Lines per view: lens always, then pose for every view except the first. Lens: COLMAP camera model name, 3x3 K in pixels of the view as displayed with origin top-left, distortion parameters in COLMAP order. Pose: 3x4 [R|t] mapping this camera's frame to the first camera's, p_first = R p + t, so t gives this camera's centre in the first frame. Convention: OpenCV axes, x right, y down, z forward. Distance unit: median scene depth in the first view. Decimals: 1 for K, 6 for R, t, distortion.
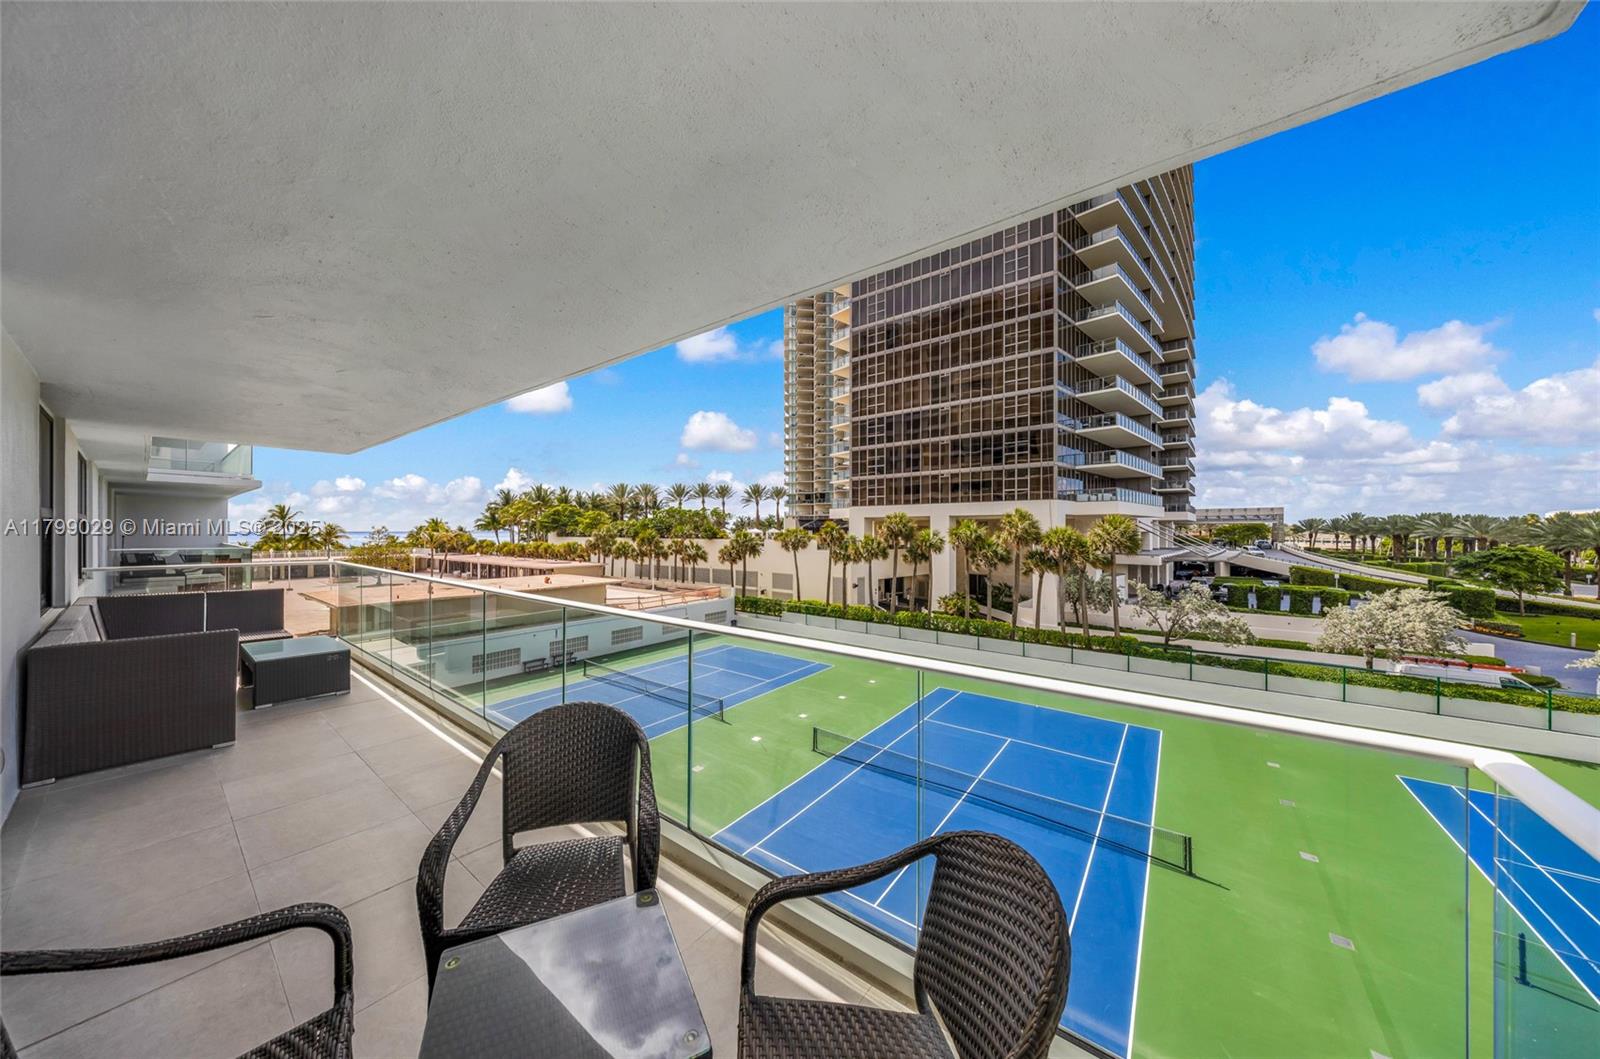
lens RADIAL K [[494.7, 0, 808.4], [0, 494.7, 530.4], [0, 0, 1]] dist [0.001412, -0.000017]
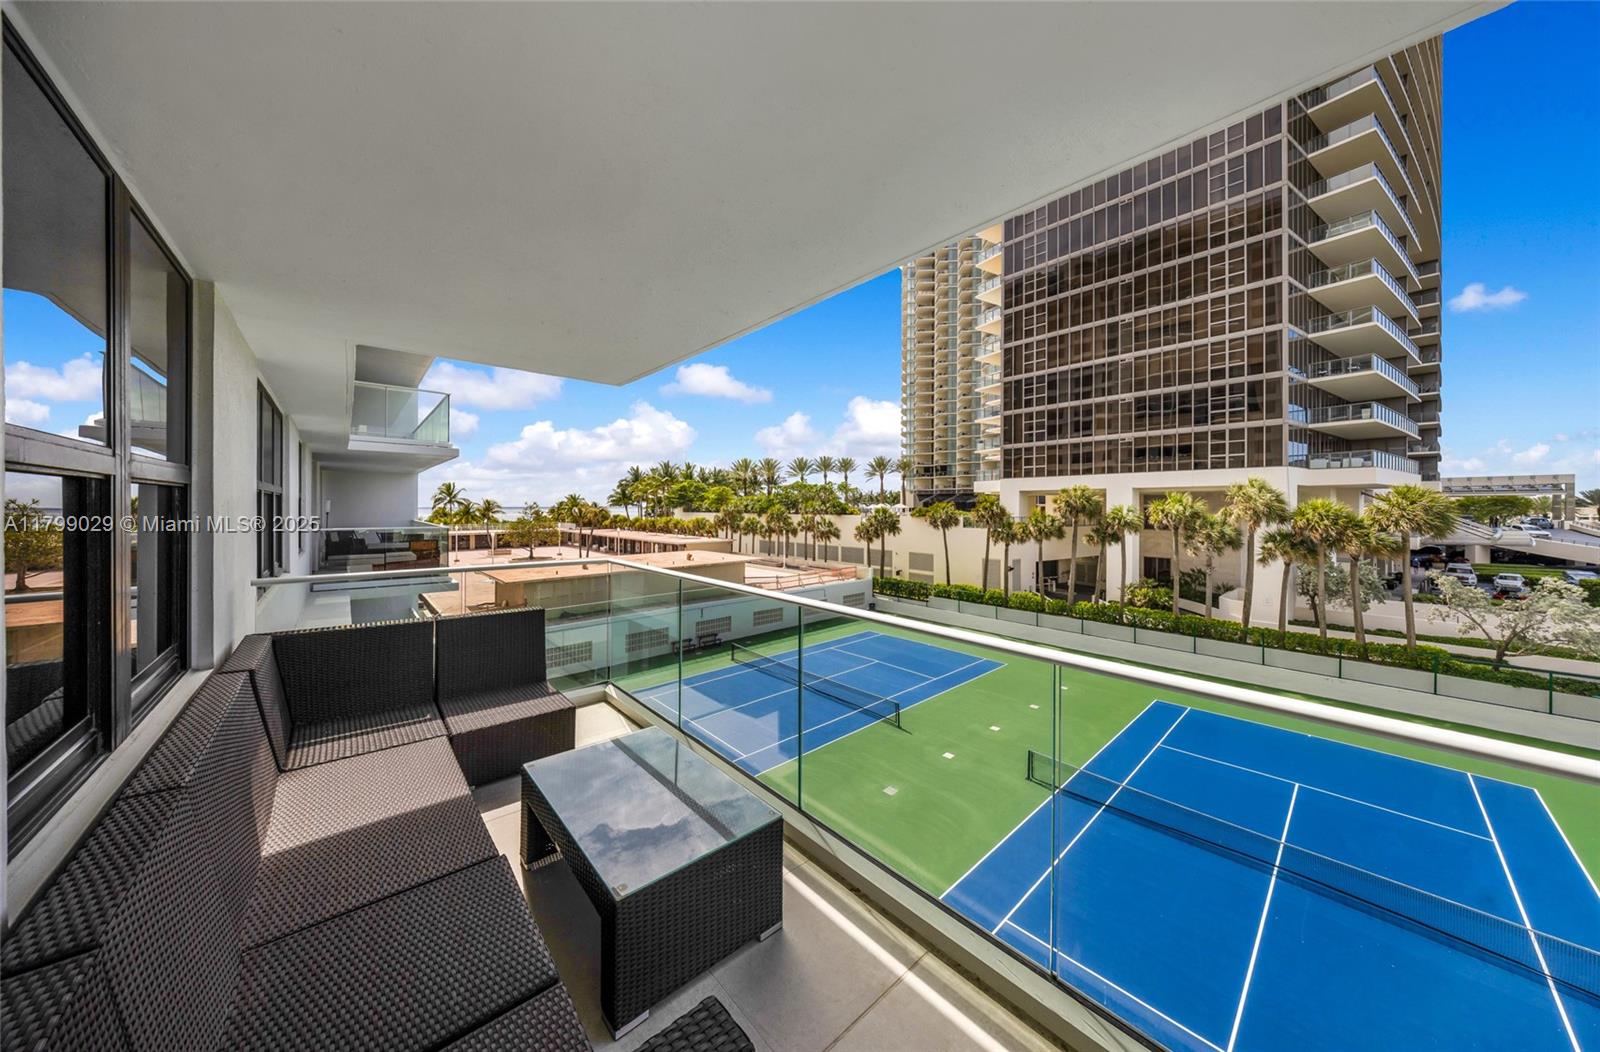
lens RADIAL K [[512.3, 0, 830.8], [0, 512.3, 504.8], [0, 0, 1]] dist [-0.001337, -0.000077]
pose [[0.985074, -0.001272, -0.172127, -0.101484], [0.000995, 0.999998, -0.001697, 0.000141], [0.172129, 0.001500, 0.985073, 0.076901]]
